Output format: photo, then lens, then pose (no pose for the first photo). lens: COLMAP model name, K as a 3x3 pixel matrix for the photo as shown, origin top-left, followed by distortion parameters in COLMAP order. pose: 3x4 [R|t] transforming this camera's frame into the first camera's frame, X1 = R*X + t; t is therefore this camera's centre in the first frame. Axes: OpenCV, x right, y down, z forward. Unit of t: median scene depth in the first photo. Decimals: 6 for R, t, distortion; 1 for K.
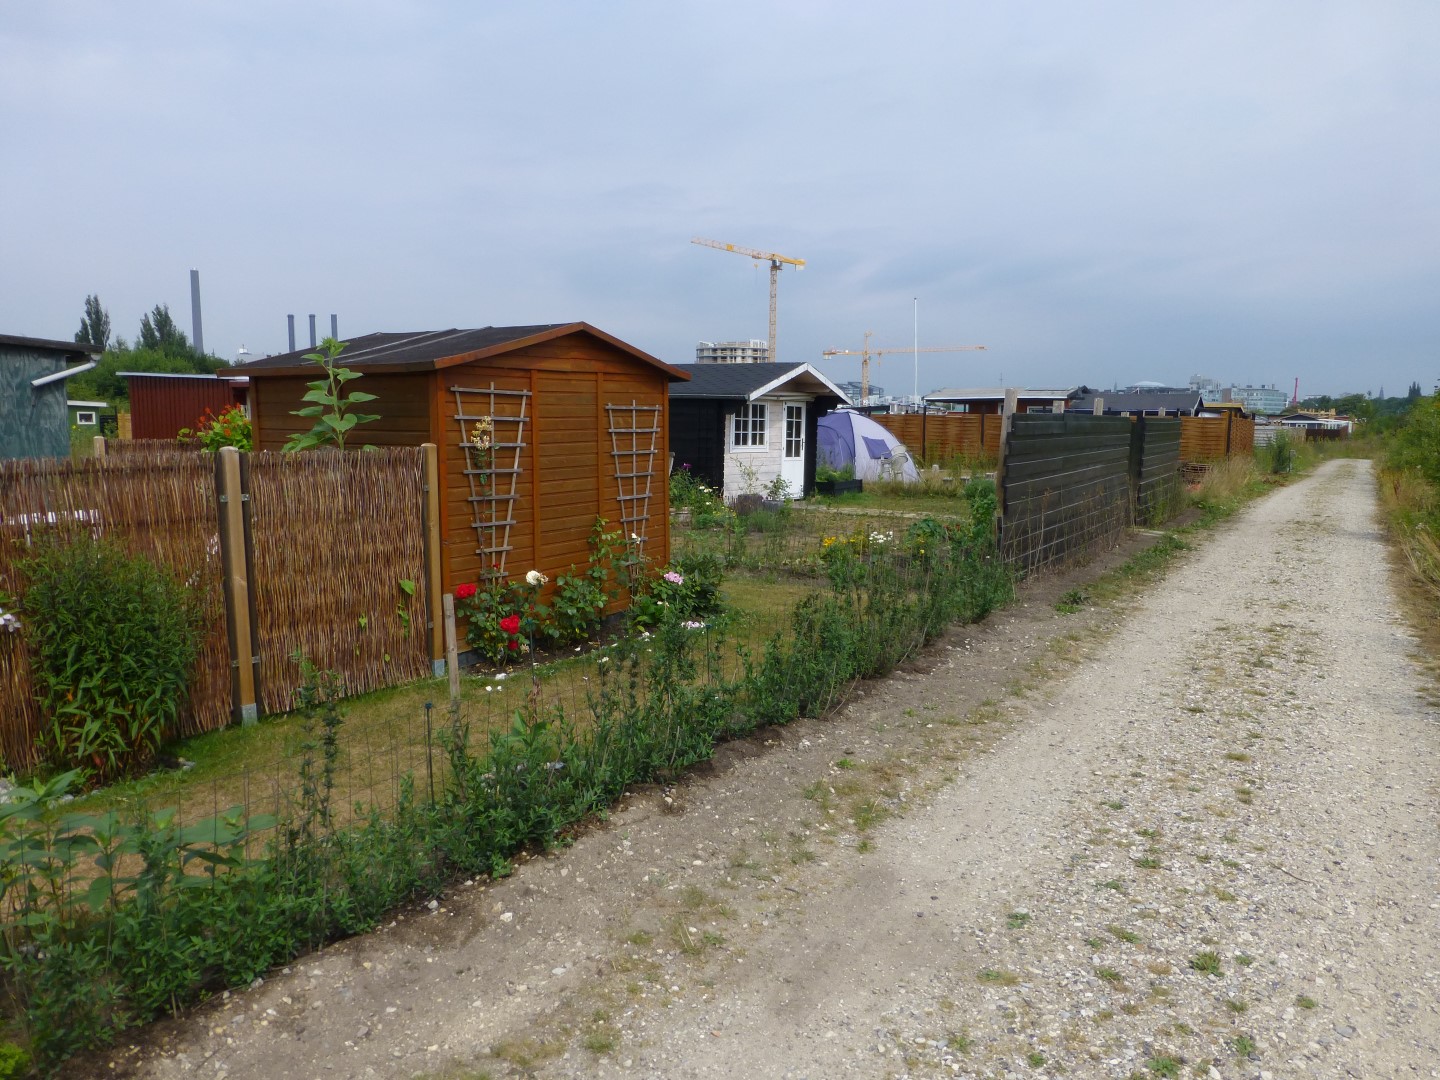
lens RADIAL K [[1038.3, 0, 720.0], [0, 1038.3, 540.0], [0, 0, 1]] dist [-0.028356, 0.001840]
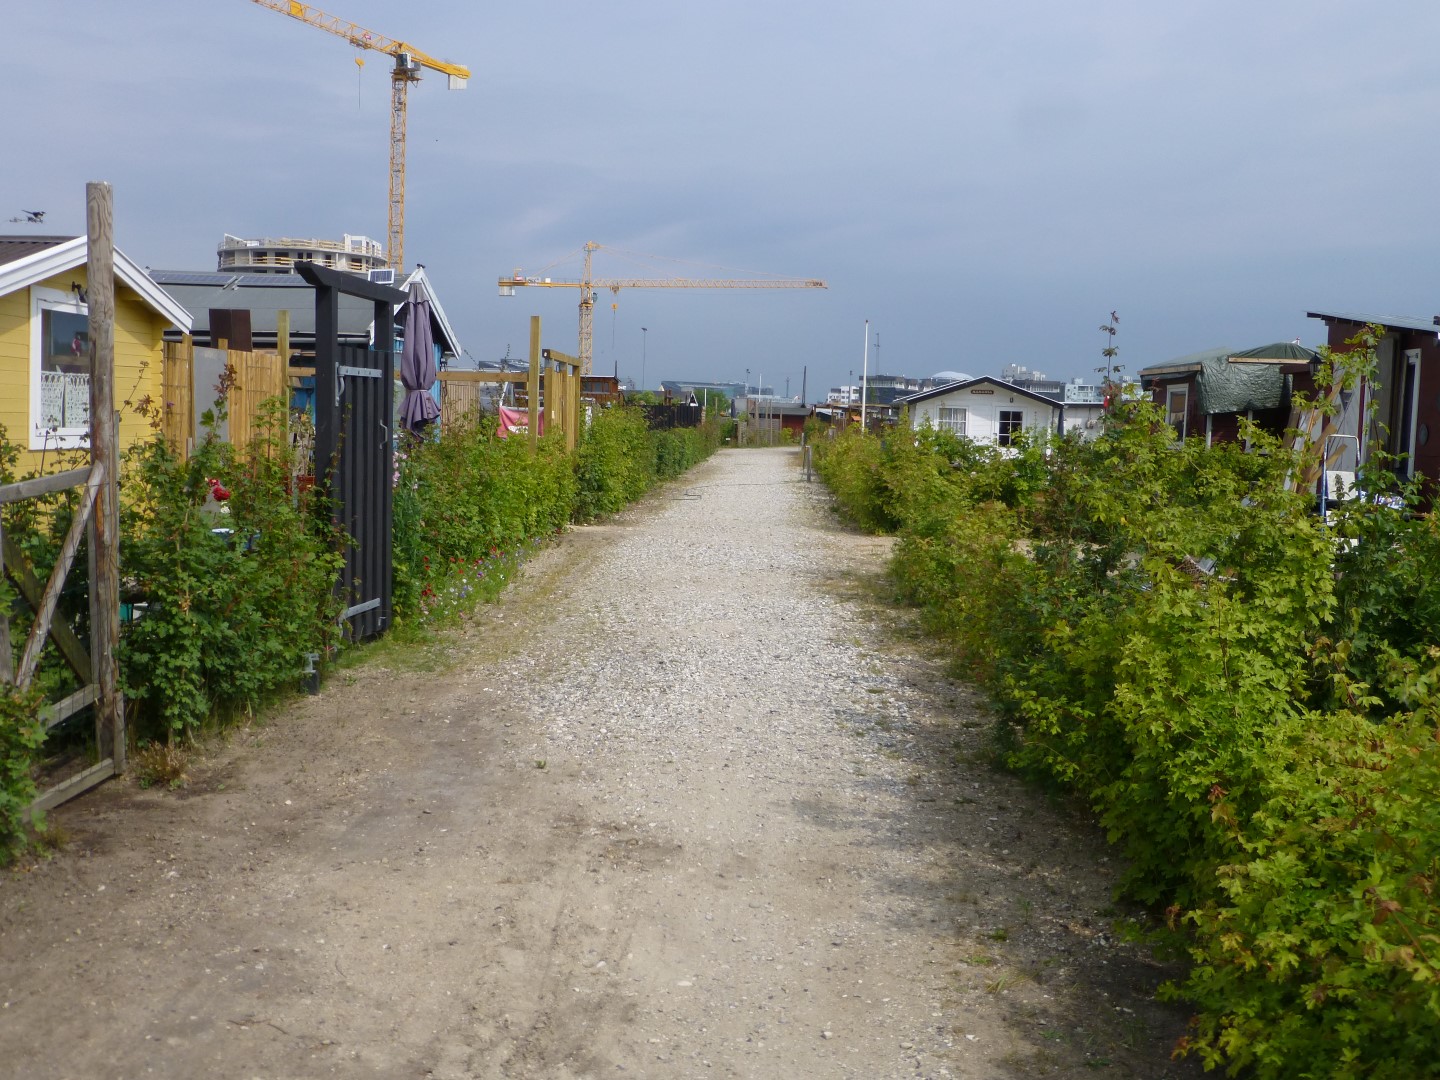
lens RADIAL K [[1444.1, 0, 720.0], [0, 1444.1, 540.0], [0, 0, 1]] dist [-0.022555, -0.025817]
pose [[0.958981, -0.000026, 0.283472, 0.008759], [0.008804, 0.999520, -0.029692, -0.044280], [-0.283335, 0.030969, 0.958521, 0.374342]]
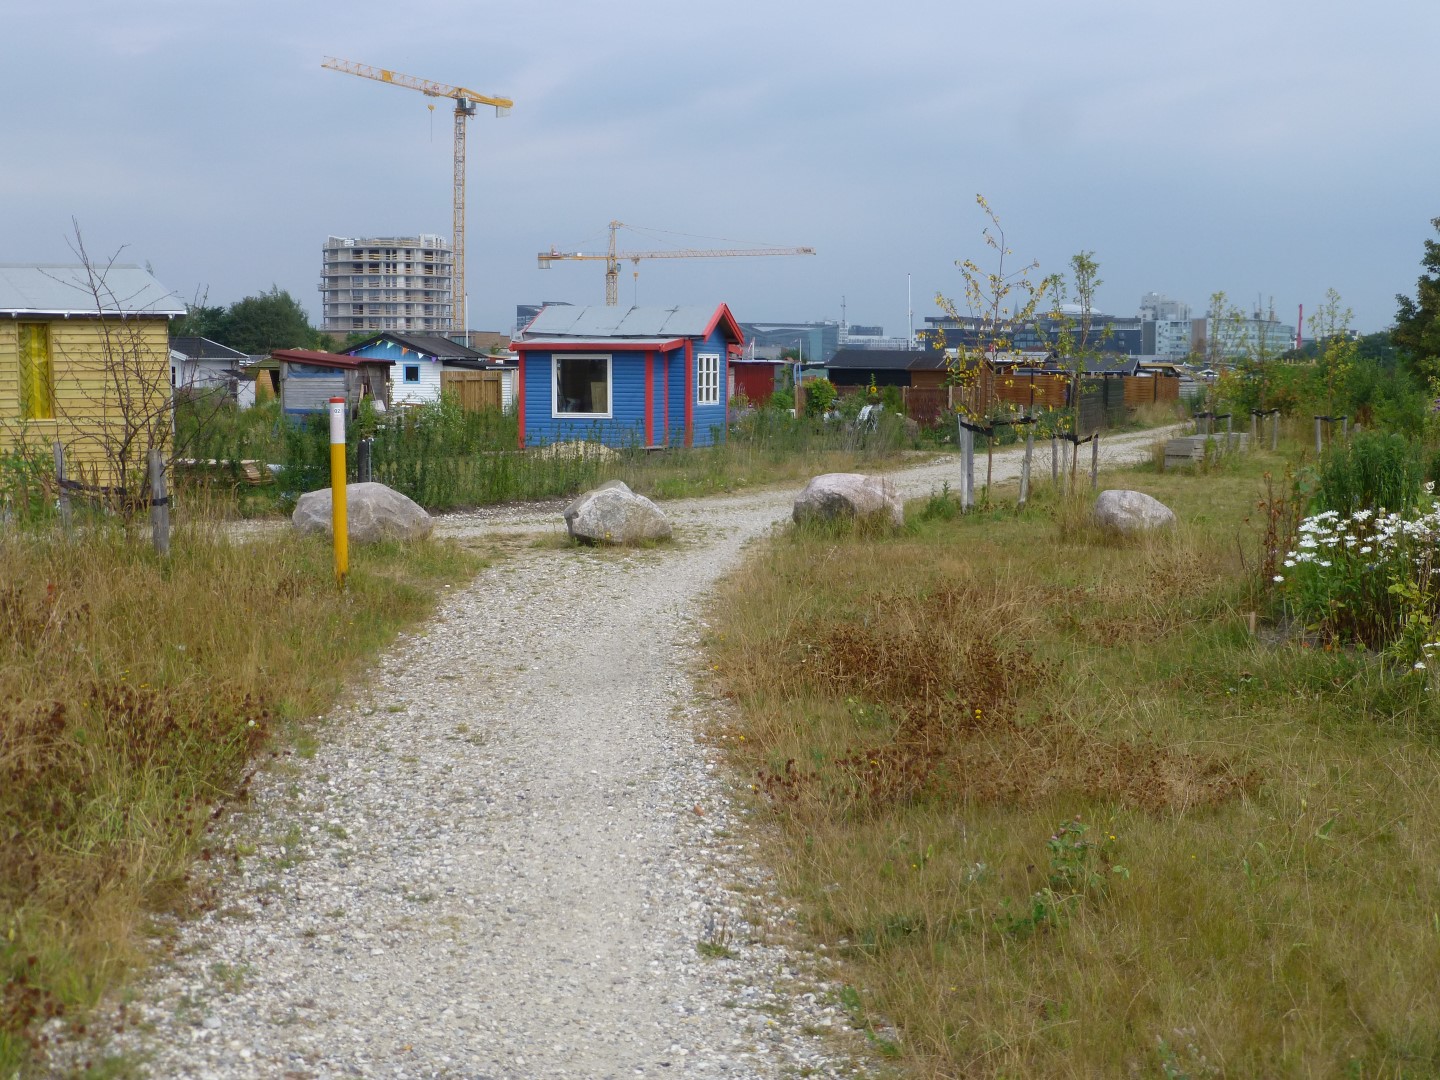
lens RADIAL K [[2037.2, 0, 720.0], [0, 2037.2, 540.0], [0, 0, 1]] dist [-0.093937, 0.050518]
pose [[0.976068, -0.018475, 0.216680, -0.055211], [0.025563, 0.999224, -0.029956, 0.013714], [-0.215959, 0.034778, 0.975783, -0.124768]]
